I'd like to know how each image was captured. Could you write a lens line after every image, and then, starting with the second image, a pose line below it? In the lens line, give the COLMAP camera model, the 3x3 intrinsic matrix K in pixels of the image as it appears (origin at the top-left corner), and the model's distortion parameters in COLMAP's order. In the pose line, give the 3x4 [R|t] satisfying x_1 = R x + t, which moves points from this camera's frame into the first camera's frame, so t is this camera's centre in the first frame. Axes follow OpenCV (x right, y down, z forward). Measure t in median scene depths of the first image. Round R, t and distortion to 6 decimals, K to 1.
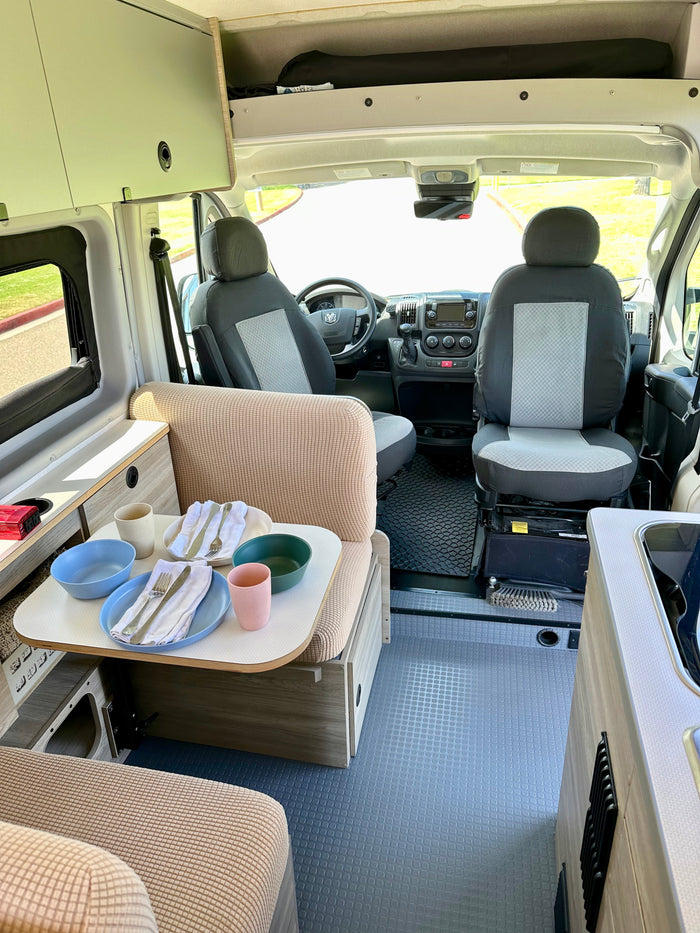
lens RADIAL K [[663.9, 0, 350.0], [0, 663.9, 466.5], [0, 0, 1]] dist [0.176031, -0.389814]
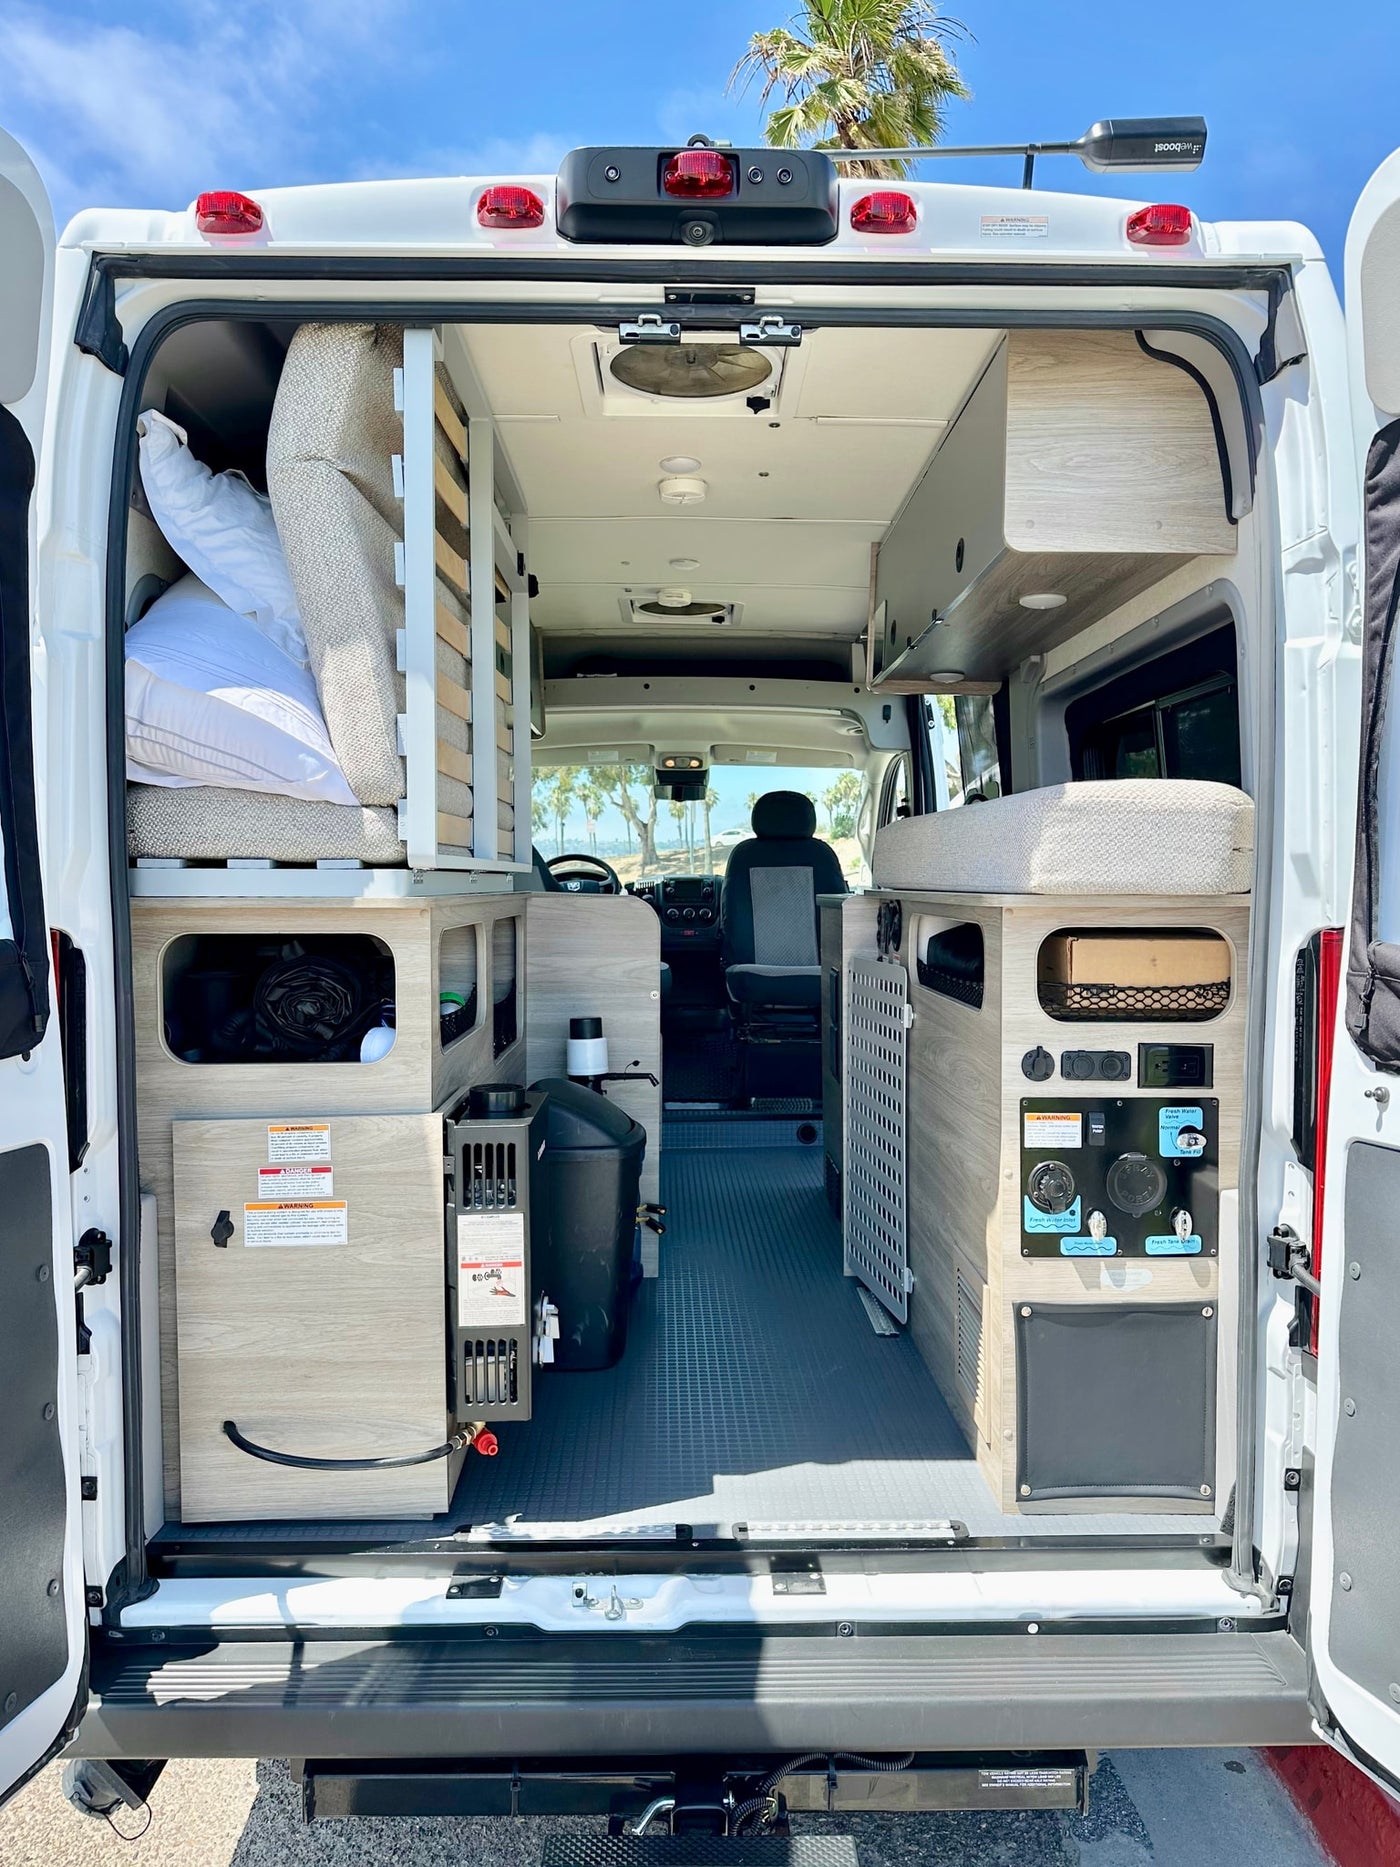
lens RADIAL K [[1302.0, 0, 694.9], [0, 1302.0, 939.3], [0, 0, 1]] dist [0.083048, -0.152302]
pose [[0.974844, 0.018918, 0.222084, -0.327038], [0.067475, 0.924589, -0.374942, 0.684557], [-0.212430, 0.380495, 0.900054, -0.890568]]
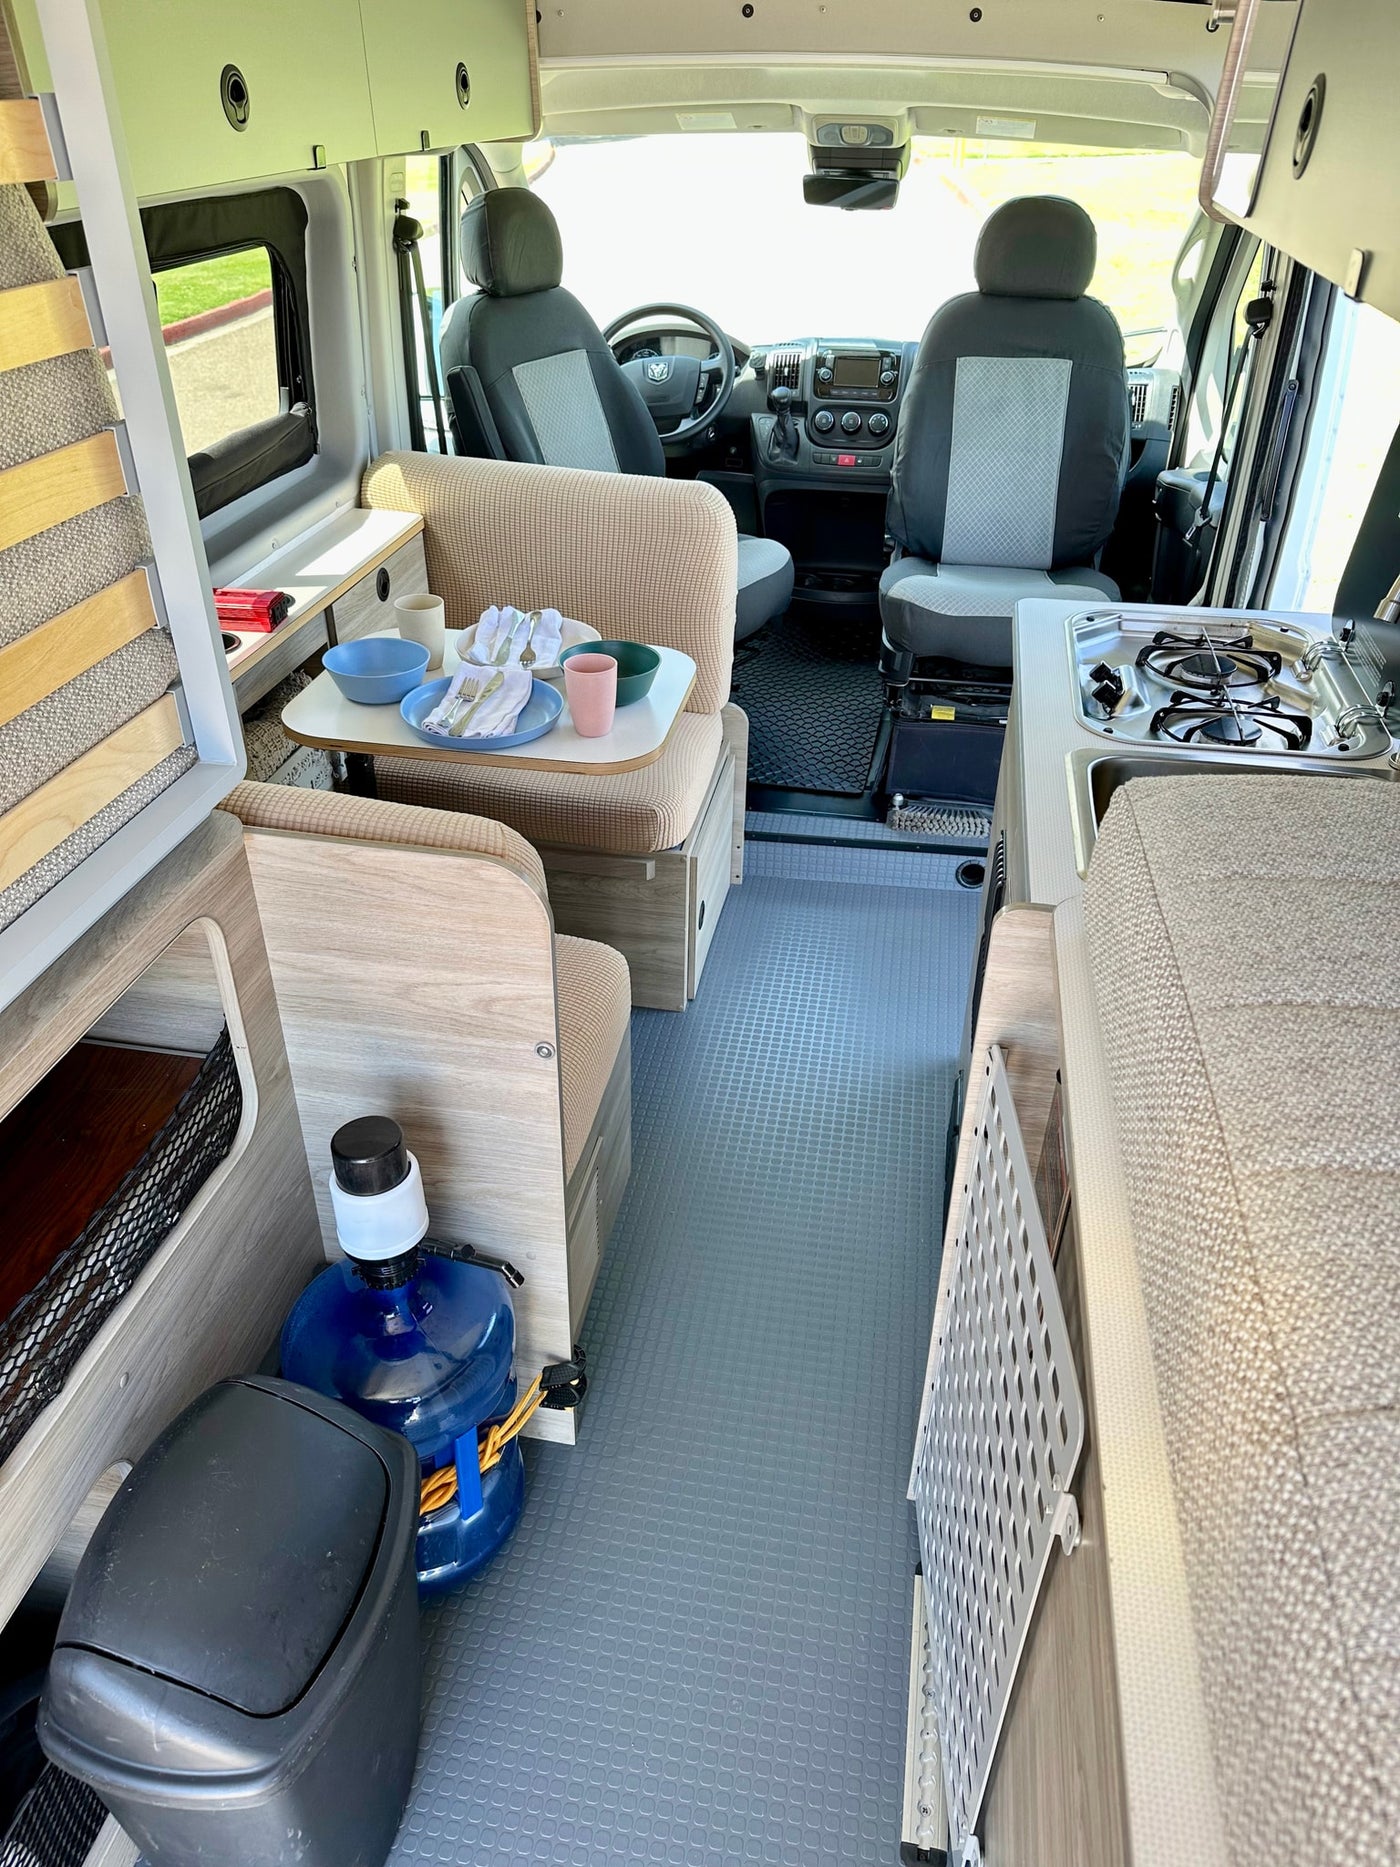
lens RADIAL K [[1302.0, 0, 694.9], [0, 1302.0, 939.3], [0, 0, 1]] dist [0.083048, -0.152302]
pose [[0.998720, 0.023522, 0.044772, -0.042334], [-0.030011, 0.988188, 0.150282, 0.118490], [-0.040708, -0.151433, 0.987629, -0.283117]]
